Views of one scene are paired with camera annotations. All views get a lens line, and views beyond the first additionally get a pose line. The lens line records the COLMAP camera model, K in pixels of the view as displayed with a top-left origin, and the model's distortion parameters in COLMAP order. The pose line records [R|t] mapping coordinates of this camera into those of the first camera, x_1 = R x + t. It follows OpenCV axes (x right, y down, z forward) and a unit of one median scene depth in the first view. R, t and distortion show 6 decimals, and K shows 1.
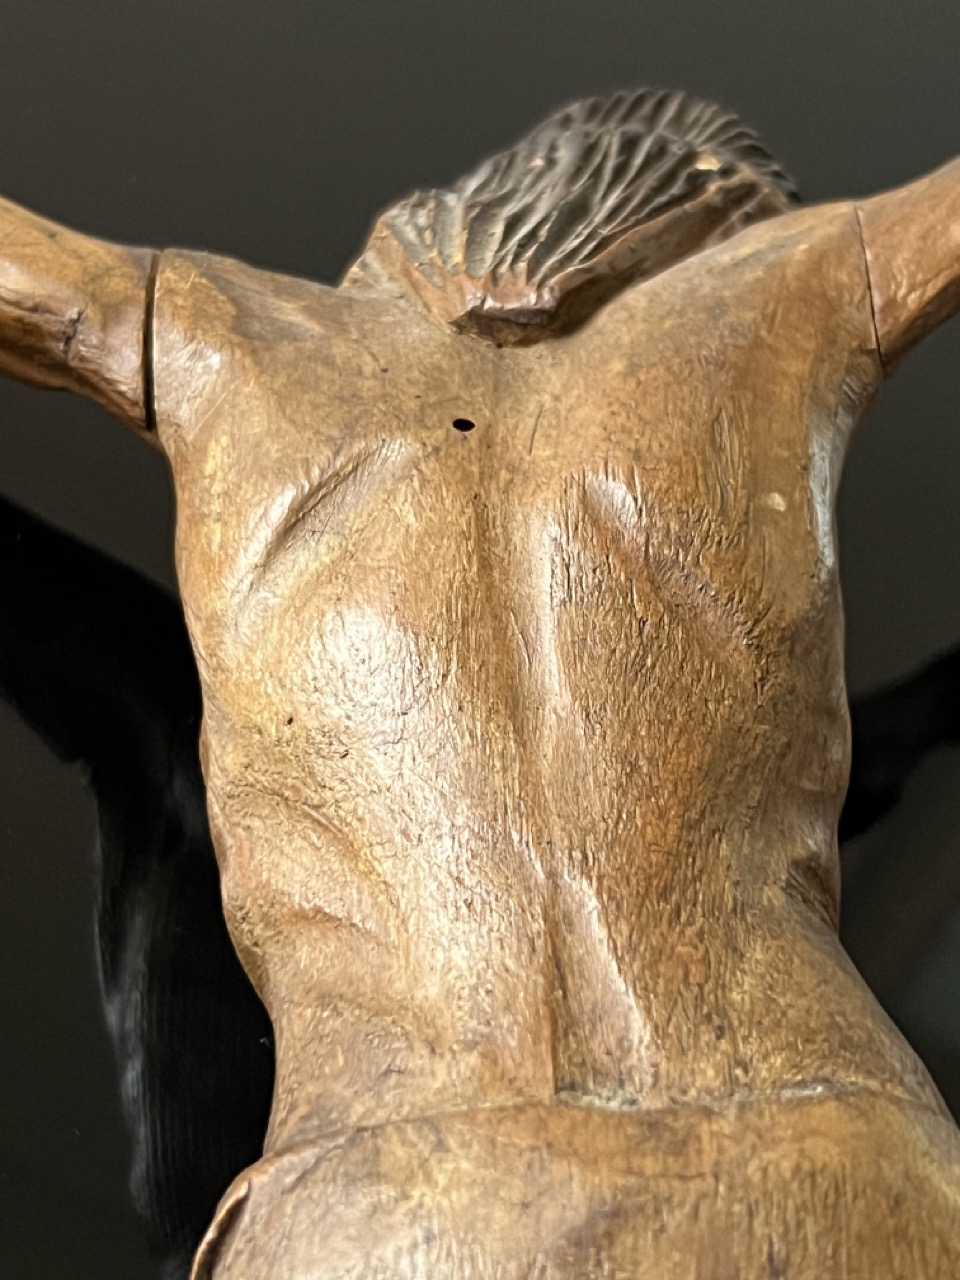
lens RADIAL K [[2294.3, 0, 484.6], [0, 2294.3, 638.3], [0, 0, 1]] dist [0.124587, 0.000000]
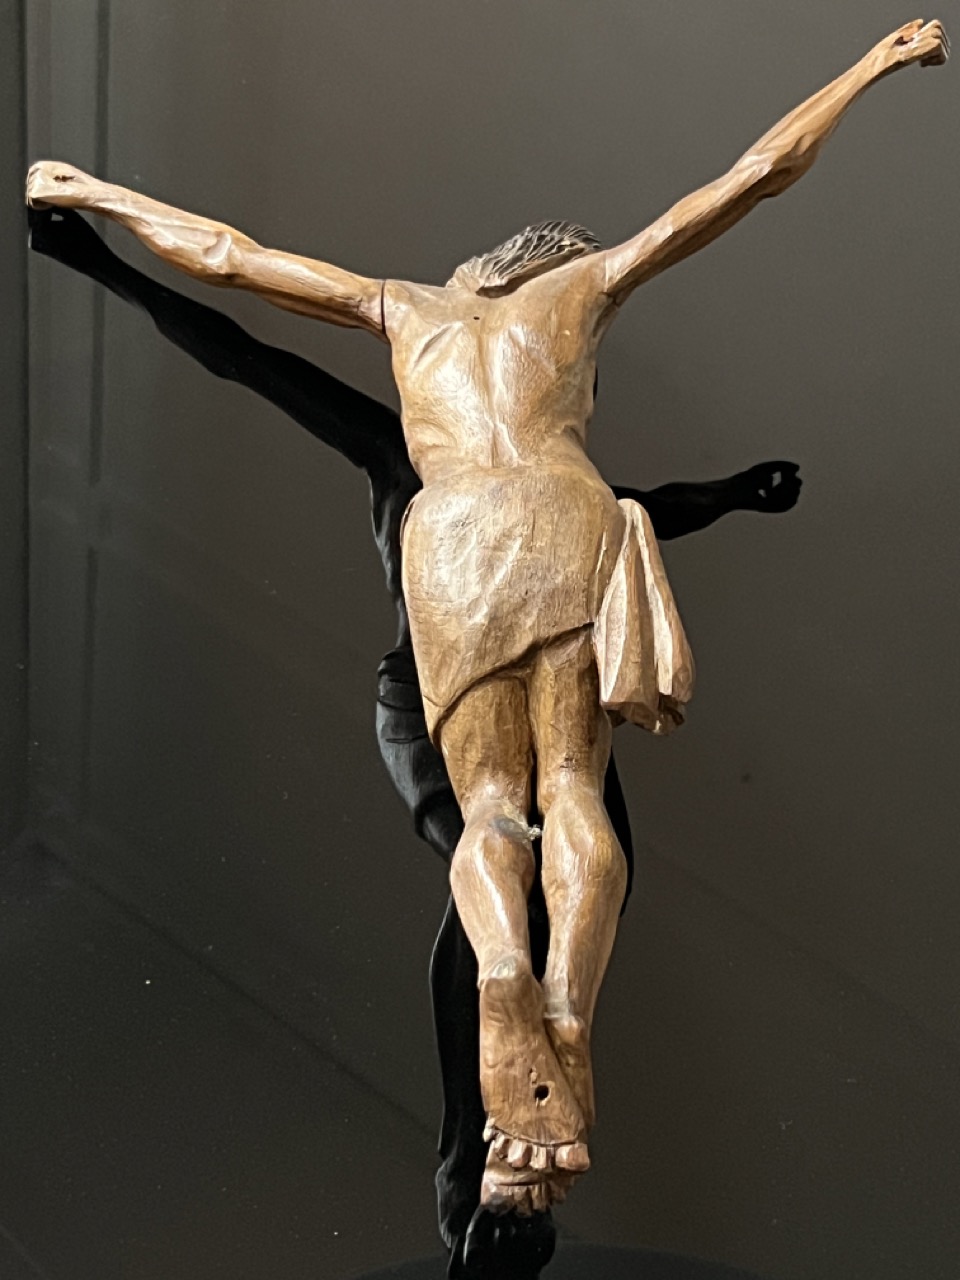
lens RADIAL K [[2294.3, 0, 477.3], [0, 2294.3, 642.0], [0, 0, 1]] dist [0.124587, 0.000000]
pose [[0.993164, -0.044541, -0.107896, 0.320230], [0.035288, 0.995653, -0.086197, 0.640491], [0.111266, 0.081800, 0.990418, -2.191427]]
